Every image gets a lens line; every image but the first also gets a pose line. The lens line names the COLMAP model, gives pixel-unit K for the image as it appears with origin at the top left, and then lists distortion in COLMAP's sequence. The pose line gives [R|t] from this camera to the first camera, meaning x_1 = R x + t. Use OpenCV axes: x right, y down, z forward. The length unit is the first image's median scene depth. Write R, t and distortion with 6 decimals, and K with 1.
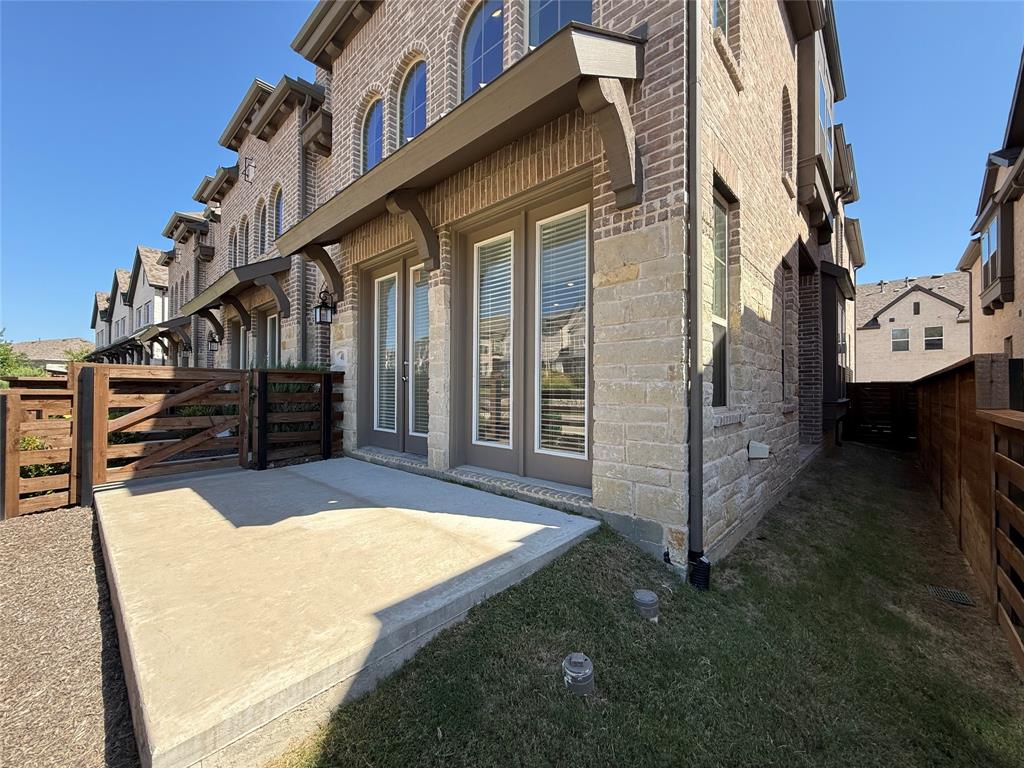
lens RADIAL K [[409.2, 0, 512.3], [0, 409.2, 382.3], [0, 0, 1]] dist [0.000479, 0.000312]
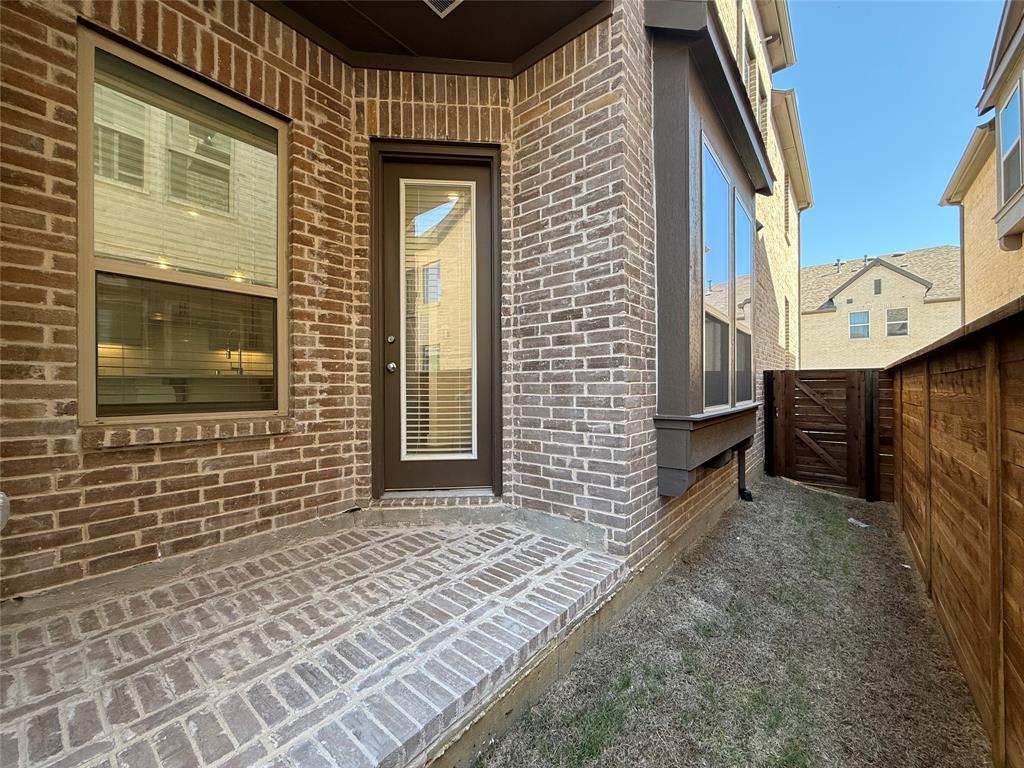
lens RADIAL K [[409.2, 0, 512.3], [0, 409.2, 382.3], [0, 0, 1]] dist [0.000479, 0.000312]
pose [[0.998309, -0.005796, 0.057840, 0.257640], [0.005454, 0.999967, 0.006076, 0.006642], [-0.057874, -0.005751, 0.998307, 0.276982]]
